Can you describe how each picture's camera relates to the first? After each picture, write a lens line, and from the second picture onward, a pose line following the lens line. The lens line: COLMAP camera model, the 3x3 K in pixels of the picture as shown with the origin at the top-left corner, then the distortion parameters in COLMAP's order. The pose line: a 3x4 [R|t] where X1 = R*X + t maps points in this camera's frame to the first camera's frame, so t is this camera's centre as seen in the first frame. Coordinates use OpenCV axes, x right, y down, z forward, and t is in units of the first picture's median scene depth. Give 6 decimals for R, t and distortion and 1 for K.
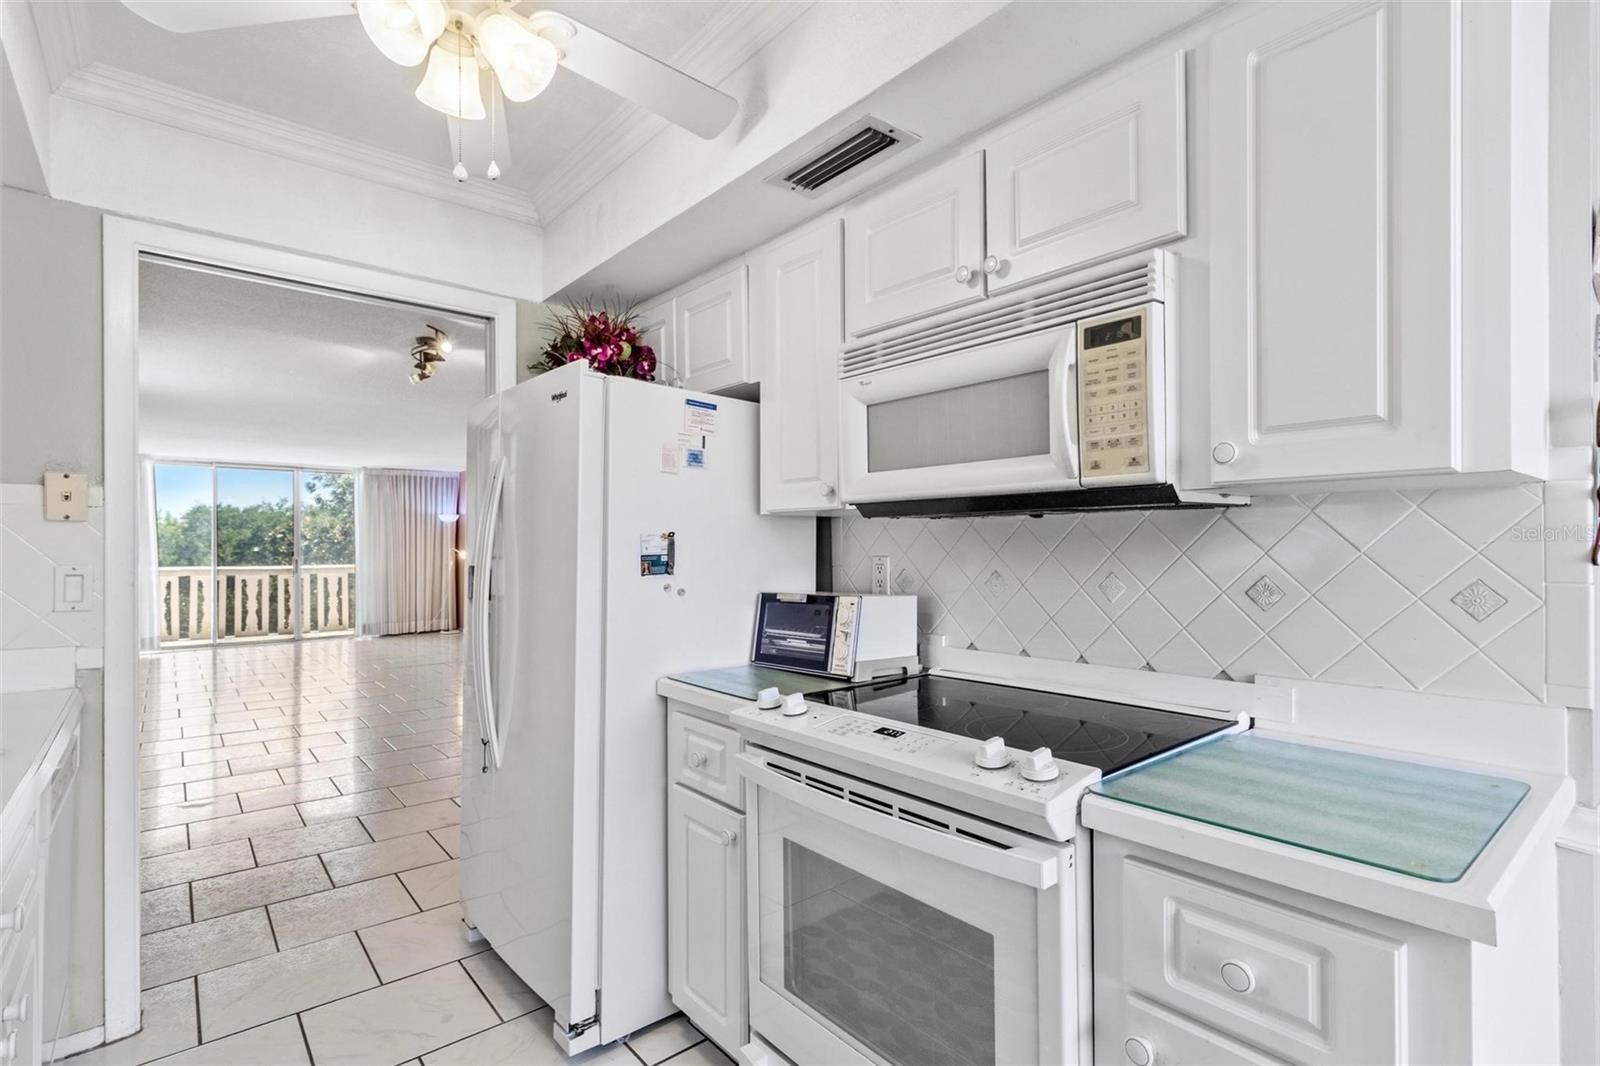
lens RADIAL K [[766.7, 0, 806.8], [0, 766.7, 542.3], [0, 0, 1]] dist [0.001035, 0.000585]
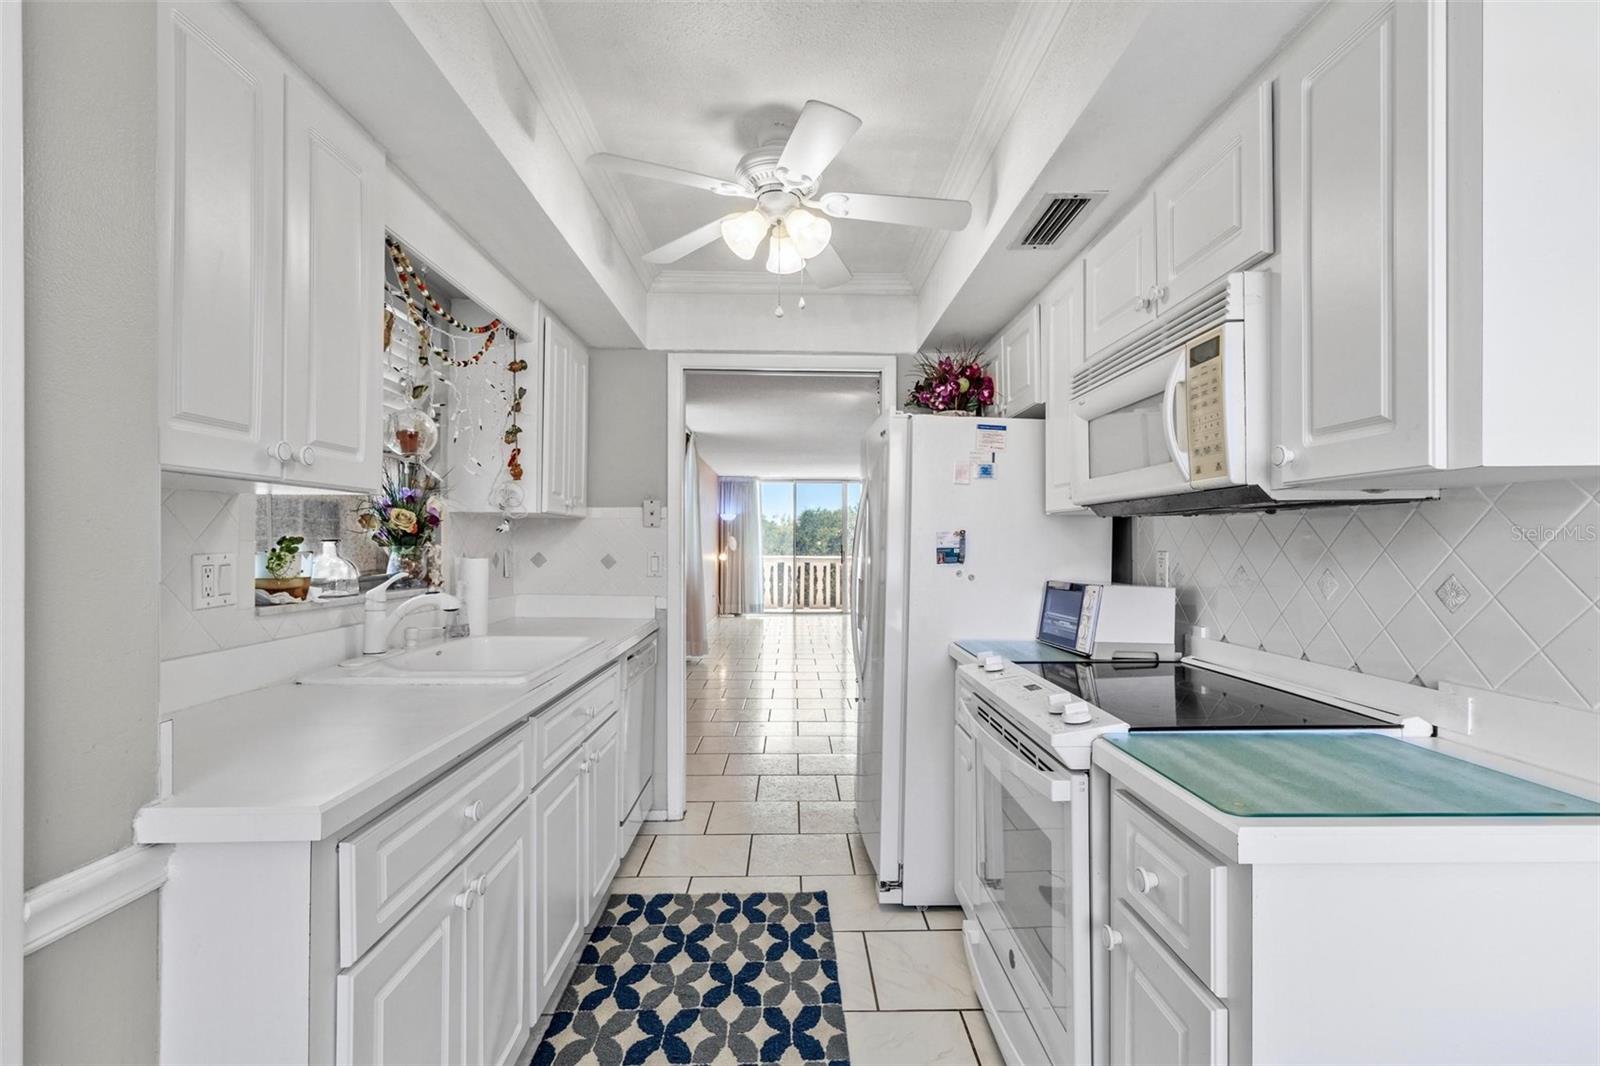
lens RADIAL K [[754.7, 0, 804.0], [0, 754.7, 538.3], [0, 0, 1]] dist [-0.002031, -0.000669]
pose [[0.775235, 0.000166, -0.631673, 0.410168], [0.000436, 1.000000, 0.000798, -0.001116], [0.631673, -0.000894, 0.775235, -0.144278]]
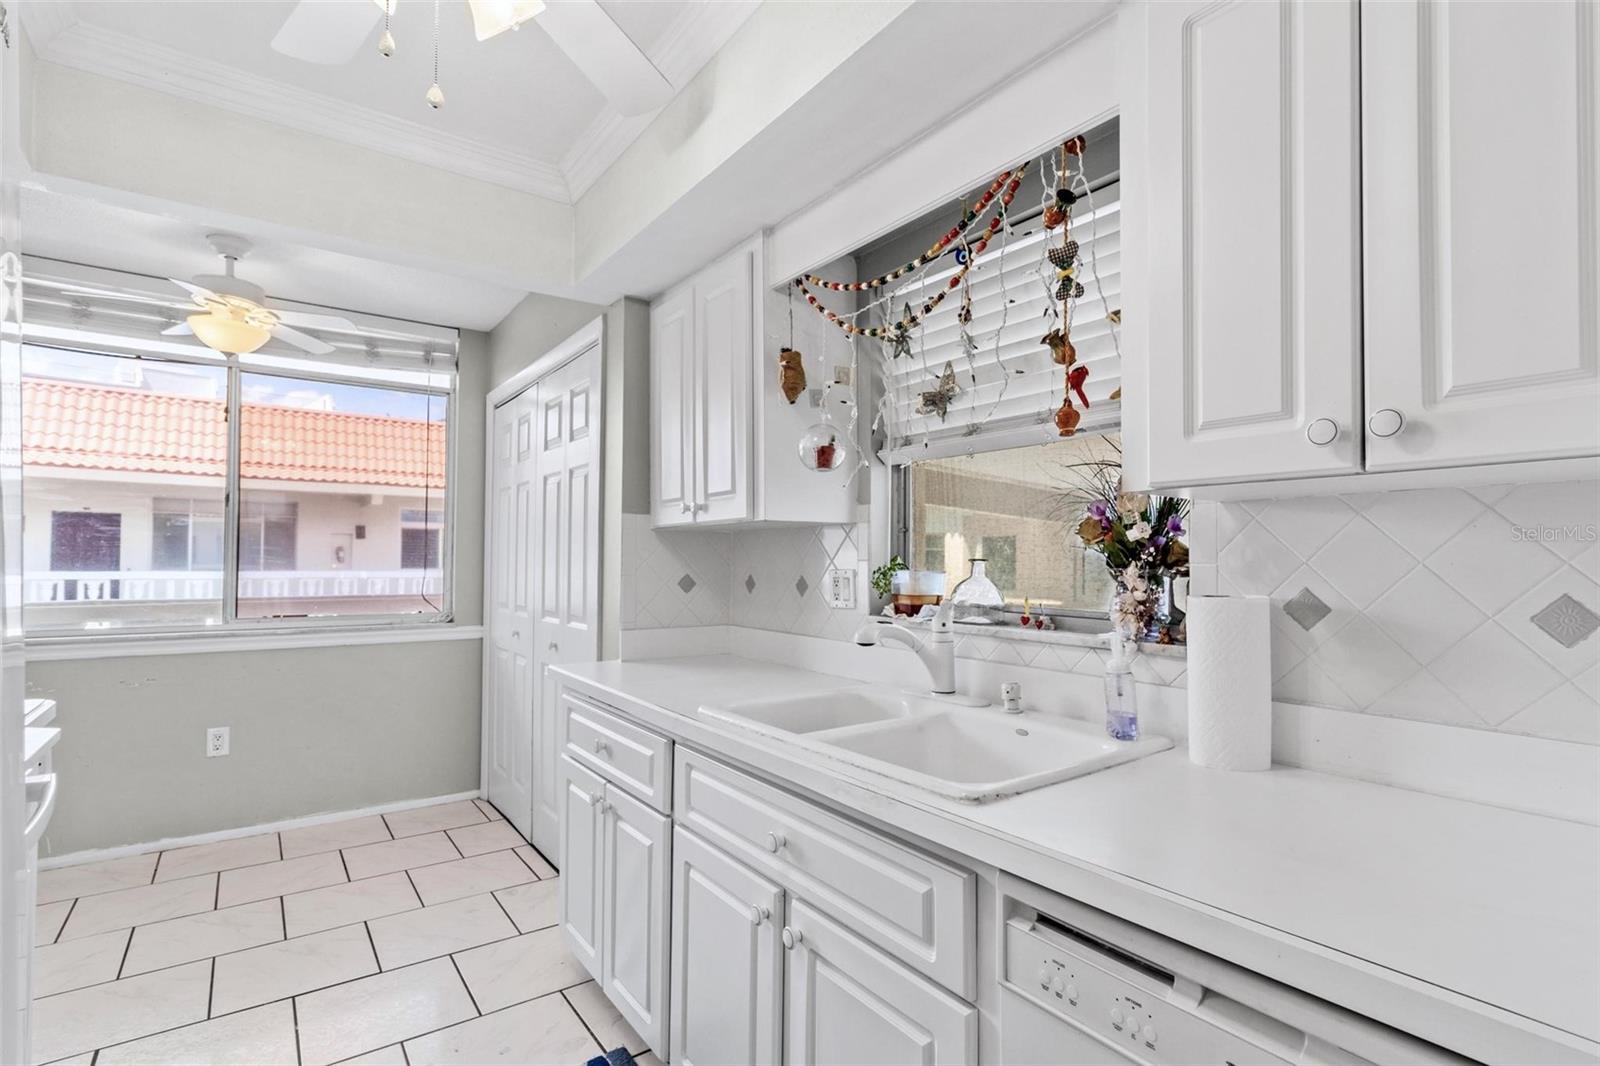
lens RADIAL K [[766.7, 0, 806.8], [0, 766.7, 542.3], [0, 0, 1]] dist [0.001035, 0.000585]
pose [[-0.997367, -0.007118, 0.072175, -0.616649], [-0.009116, 0.999583, -0.027386, 0.008877], [-0.071950, -0.027972, -0.997016, 1.205908]]
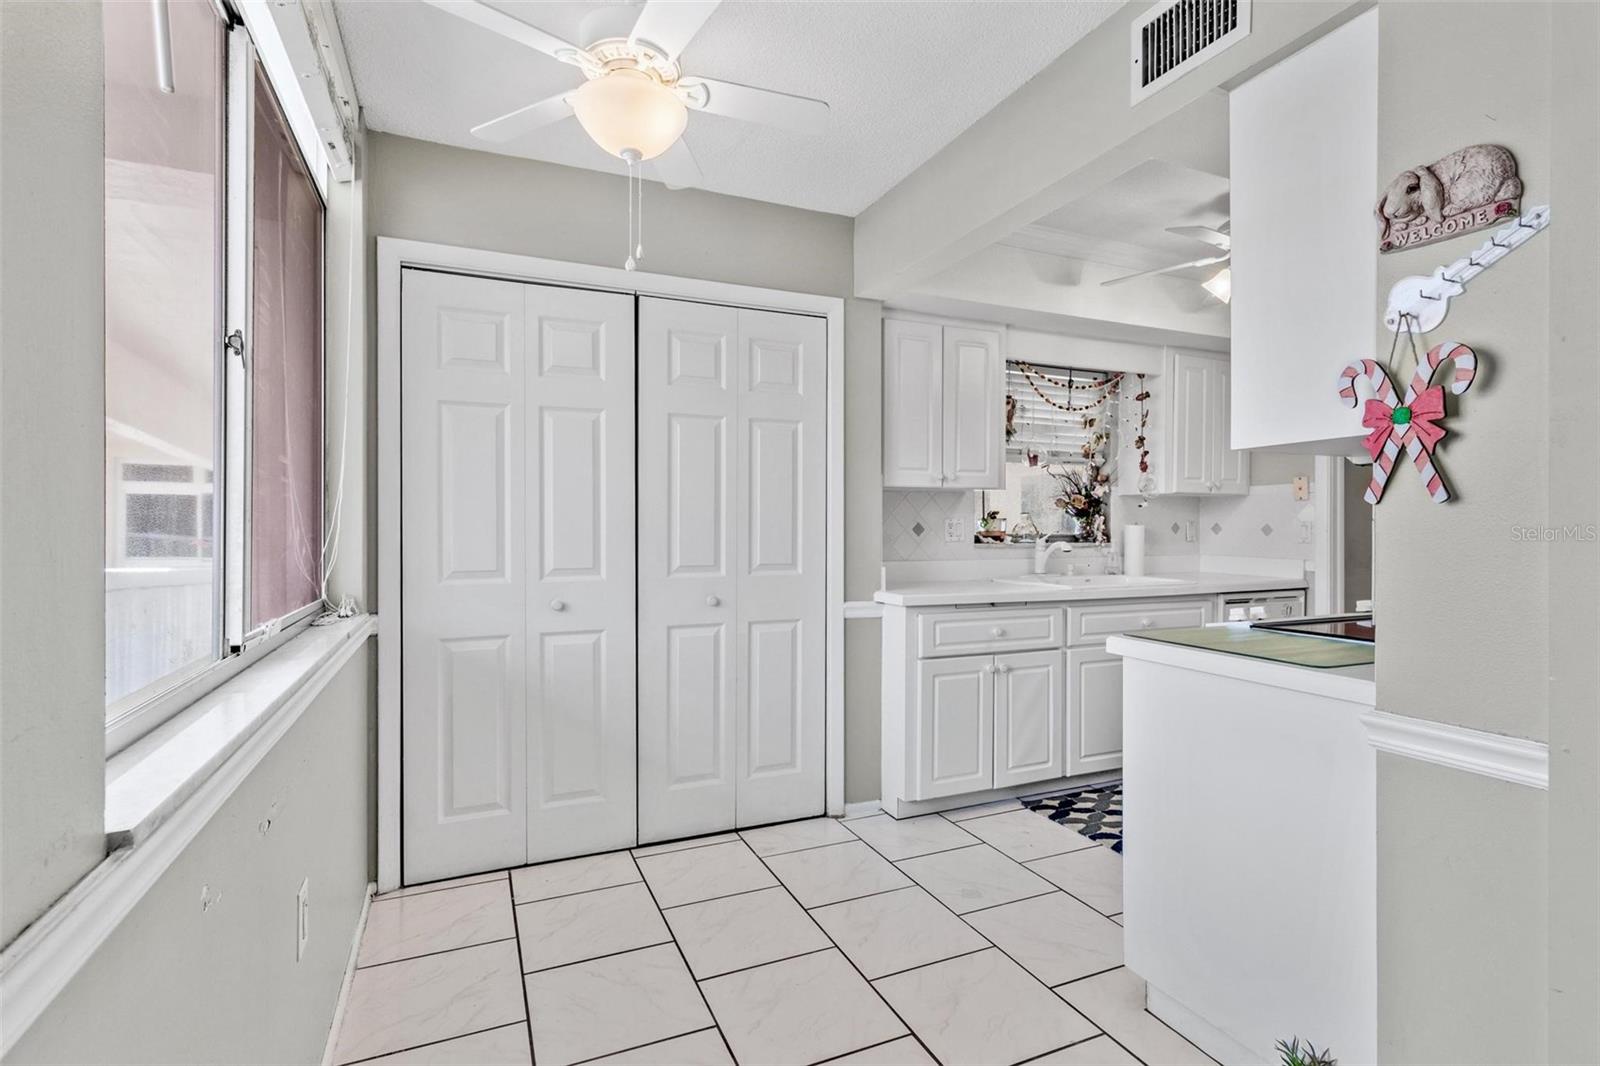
lens RADIAL K [[766.7, 0, 806.8], [0, 766.7, 542.3], [0, 0, 1]] dist [0.001035, 0.000585]
pose [[-0.283884, 0.022525, -0.958594, 1.358259], [0.006955, 0.999746, 0.021433, 0.031710], [0.958833, -0.000583, -0.283969, 0.275973]]
